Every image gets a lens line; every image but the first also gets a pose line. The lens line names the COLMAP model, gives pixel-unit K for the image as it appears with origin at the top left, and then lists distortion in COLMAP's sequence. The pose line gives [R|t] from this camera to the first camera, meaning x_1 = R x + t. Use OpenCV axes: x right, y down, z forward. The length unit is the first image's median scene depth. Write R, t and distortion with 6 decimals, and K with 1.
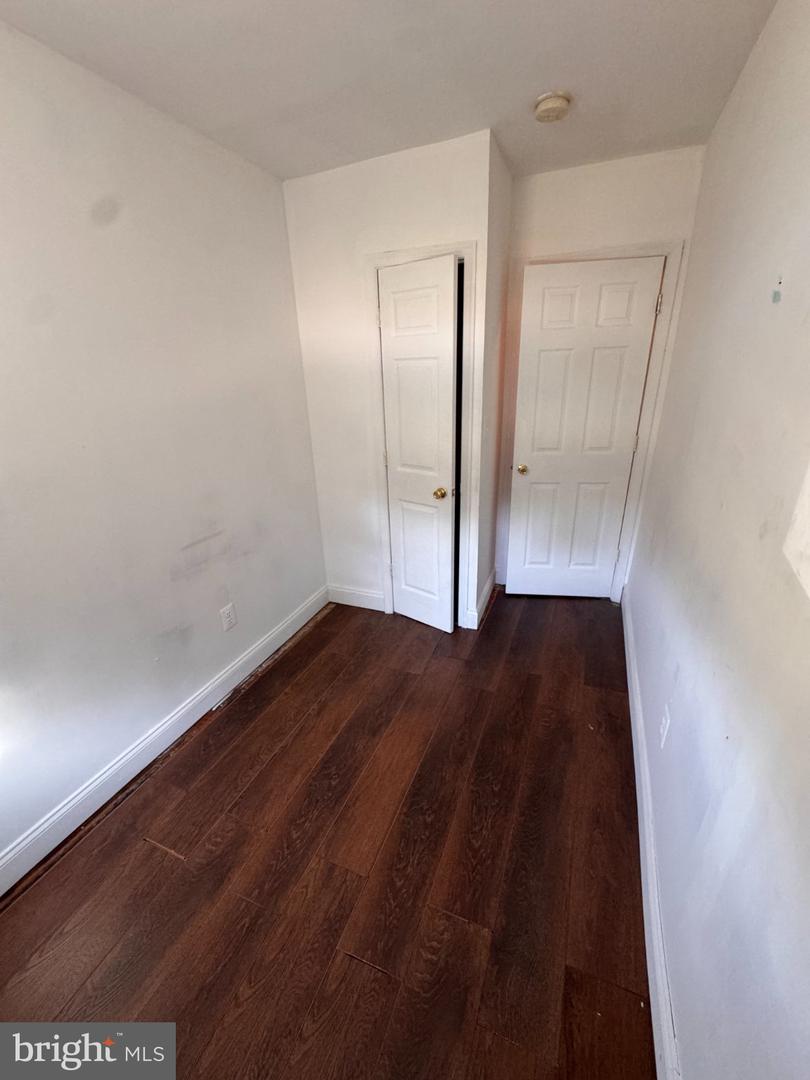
lens RADIAL K [[437.0, 0, 403.8], [0, 437.0, 539.6], [0, 0, 1]] dist [-0.003356, -0.001569]
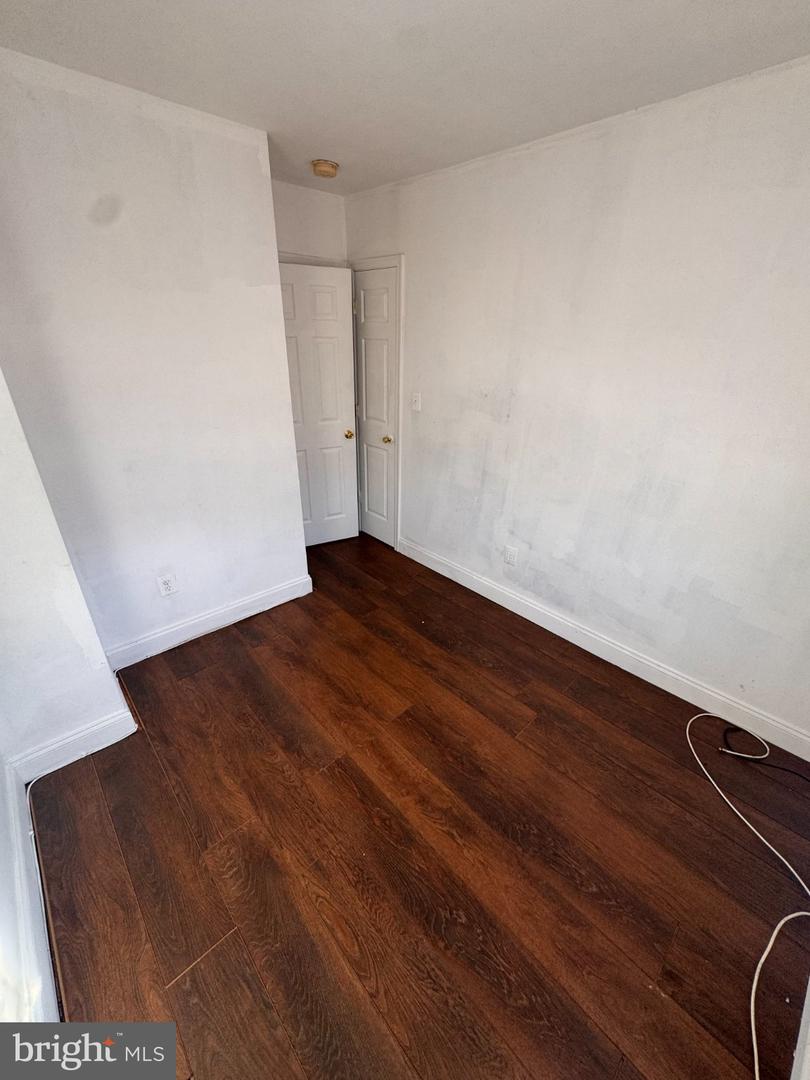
lens RADIAL K [[437.0, 0, 406.2], [0, 437.0, 539.5], [0, 0, 1]] dist [-0.003356, -0.001569]
pose [[0.417762, -0.349726, 0.838550, -0.464940], [0.315857, 0.921284, 0.226872, -0.280986], [-0.851886, 0.170083, 0.495340, 0.578477]]
